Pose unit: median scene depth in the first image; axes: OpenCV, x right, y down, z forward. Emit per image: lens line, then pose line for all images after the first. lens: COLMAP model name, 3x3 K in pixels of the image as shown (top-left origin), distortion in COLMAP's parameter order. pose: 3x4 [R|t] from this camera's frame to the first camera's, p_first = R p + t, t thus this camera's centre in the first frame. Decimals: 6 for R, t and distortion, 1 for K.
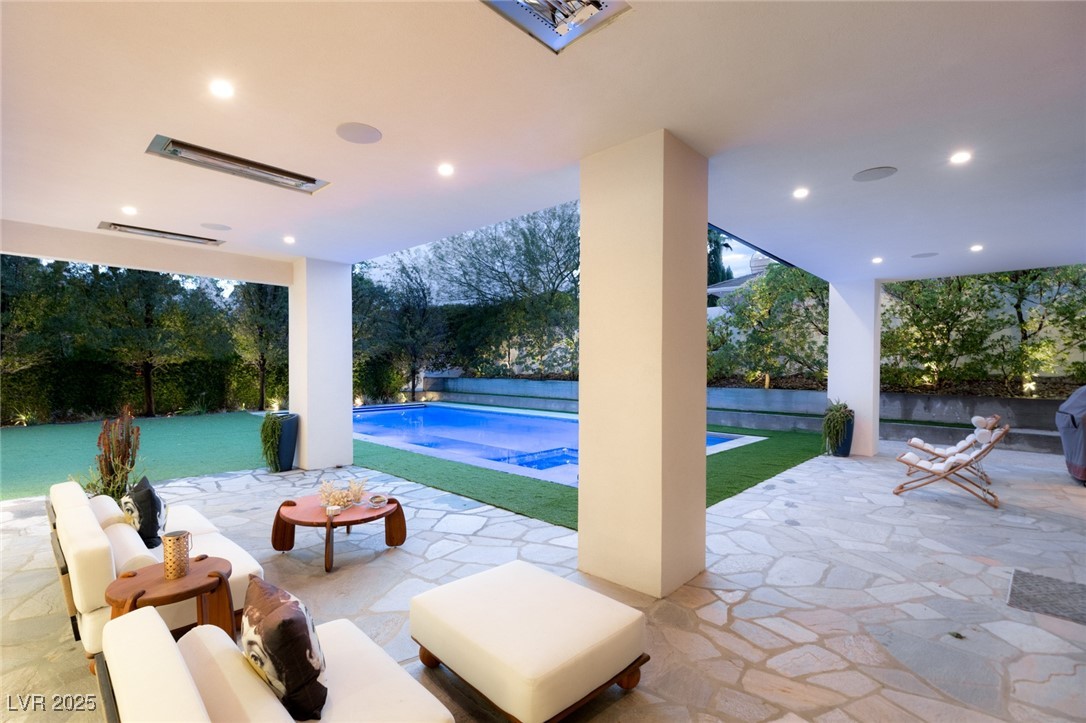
lens RADIAL K [[499.4, 0, 543.0], [0, 499.4, 361.5], [0, 0, 1]] dist [-0.000405, -0.000145]
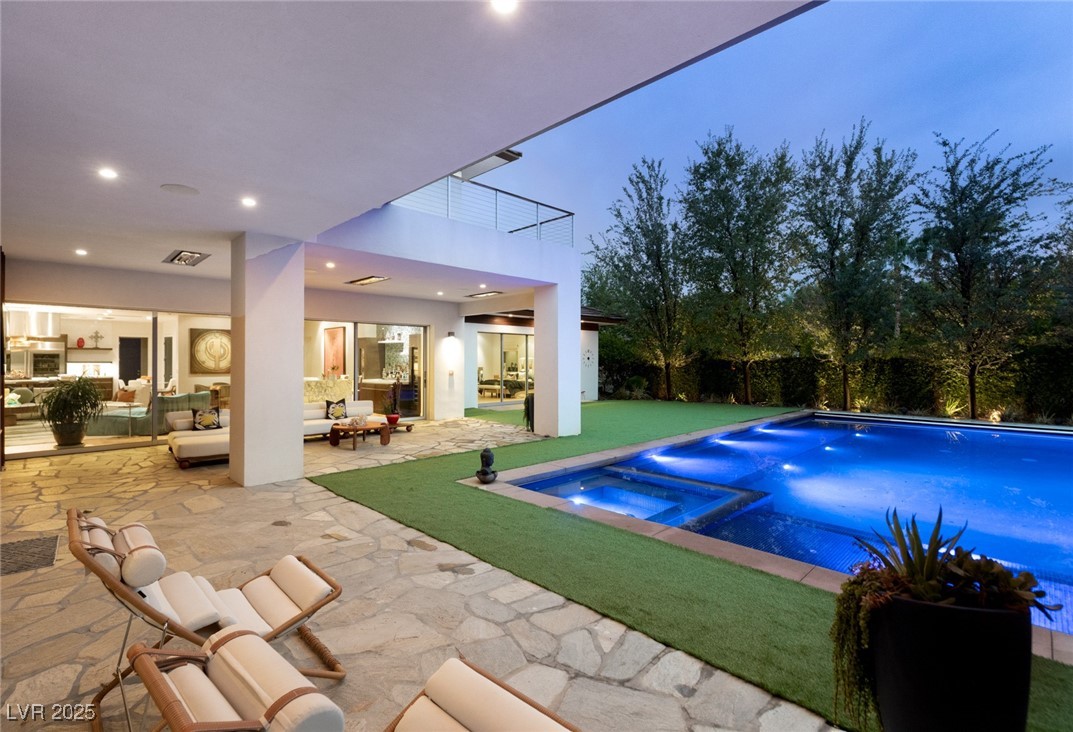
lens RADIAL K [[486.2, 0, 535.0], [0, 486.2, 354.9], [0, 0, 1]] dist [0.000585, 0.000106]
pose [[-0.046520, -0.015386, -0.998799, 1.221636], [0.008740, 0.999837, -0.015809, 0.005907], [0.998879, -0.009465, -0.046378, 1.308320]]
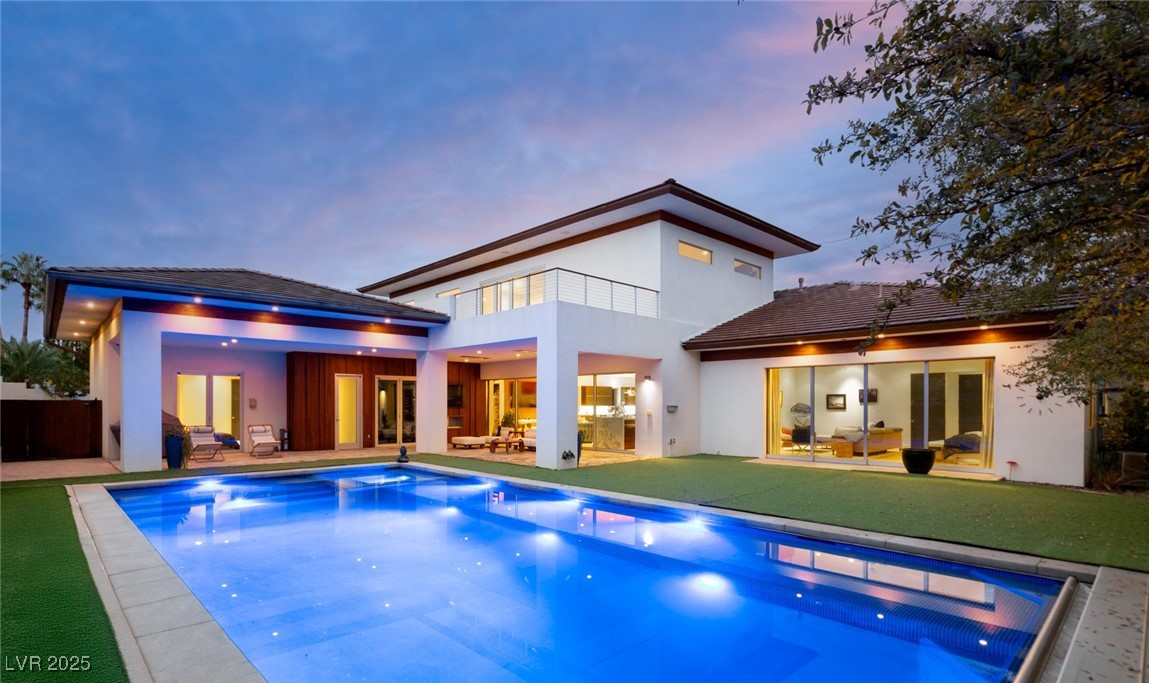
lens RADIAL K [[576.6, 0, 570.5], [0, 576.6, 405.9], [0, 0, 1]] dist [-0.006064, -0.000674]
pose [[-0.997787, -0.003455, 0.066403, -0.906855], [-0.003822, 0.999978, -0.005396, 0.028864], [-0.066383, -0.005638, -0.997778, 3.827784]]
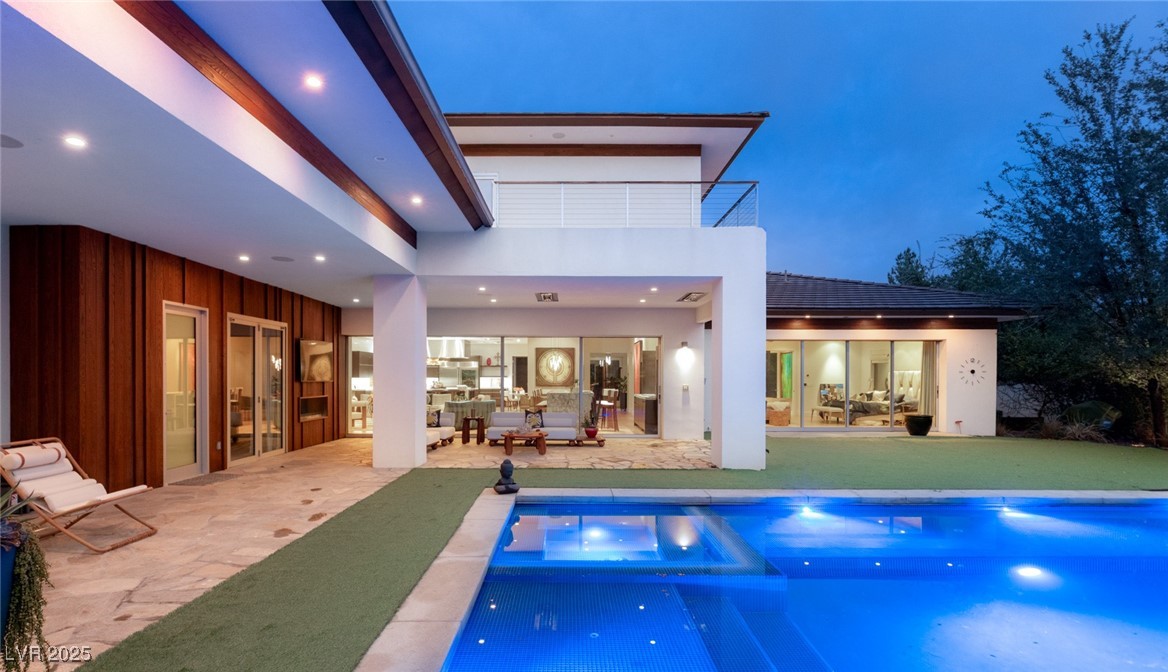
lens RADIAL K [[547.3, 0, 567.2], [0, 547.3, 379.9], [0, 0, 1]] dist [-0.010071, 0.000420]
pose [[-0.733851, -0.000753, -0.679310, 0.855005], [0.001501, 0.999995, -0.002731, 0.022475], [0.679308, -0.003024, -0.733847, 2.173777]]
